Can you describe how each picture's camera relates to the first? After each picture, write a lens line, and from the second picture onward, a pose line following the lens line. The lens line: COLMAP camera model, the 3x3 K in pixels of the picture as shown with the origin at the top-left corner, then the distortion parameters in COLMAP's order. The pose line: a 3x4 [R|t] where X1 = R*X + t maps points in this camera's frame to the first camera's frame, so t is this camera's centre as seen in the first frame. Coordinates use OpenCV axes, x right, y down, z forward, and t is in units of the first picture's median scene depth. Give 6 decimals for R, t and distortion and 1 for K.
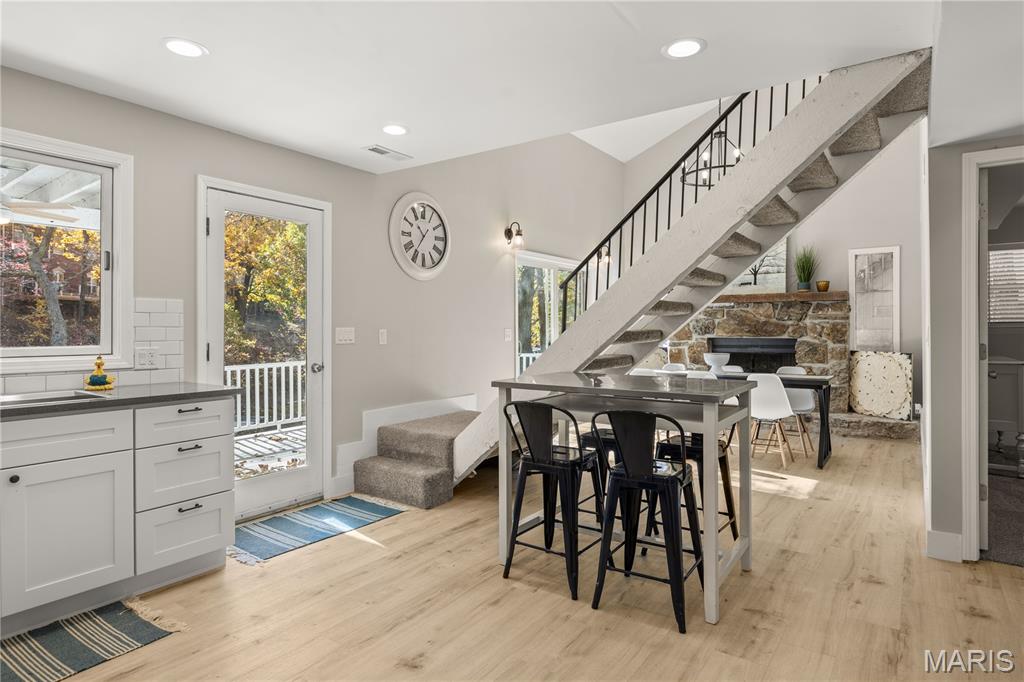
lens RADIAL K [[563.3, 0, 512.7], [0, 563.3, 332.5], [0, 0, 1]] dist [-0.003918, 0.001300]
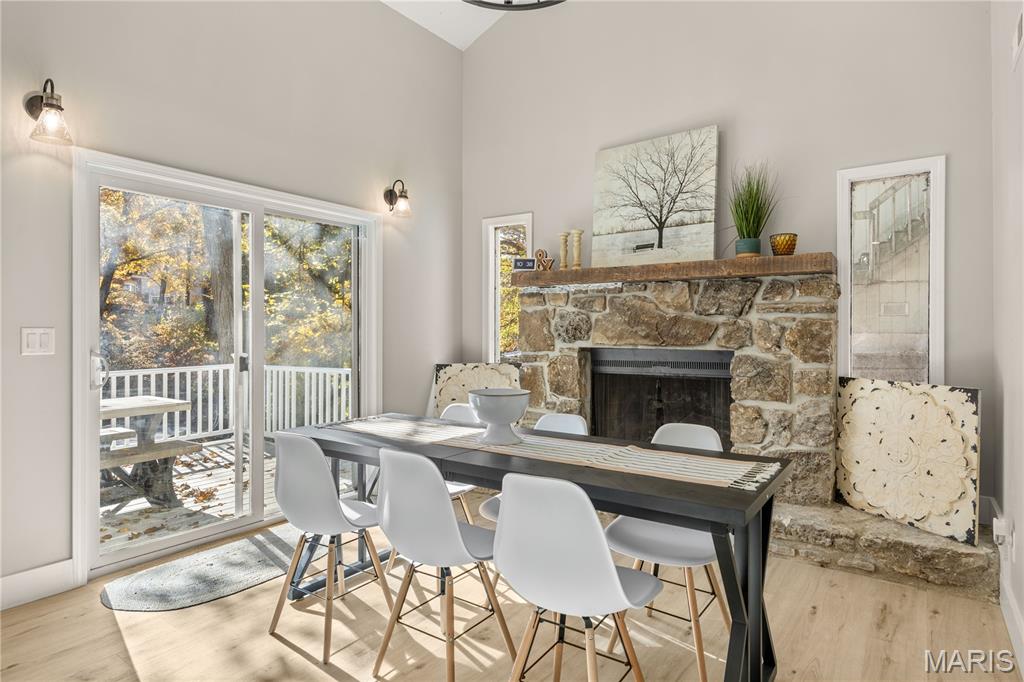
lens RADIAL K [[563.3, 0, 511.3], [0, 563.3, 337.0], [0, 0, 1]] dist [-0.003918, 0.001300]
pose [[0.999987, 0.004644, 0.002278, 0.308938], [-0.004653, 0.999981, 0.004065, -0.003026], [-0.002259, -0.004076, 0.999989, 0.503010]]
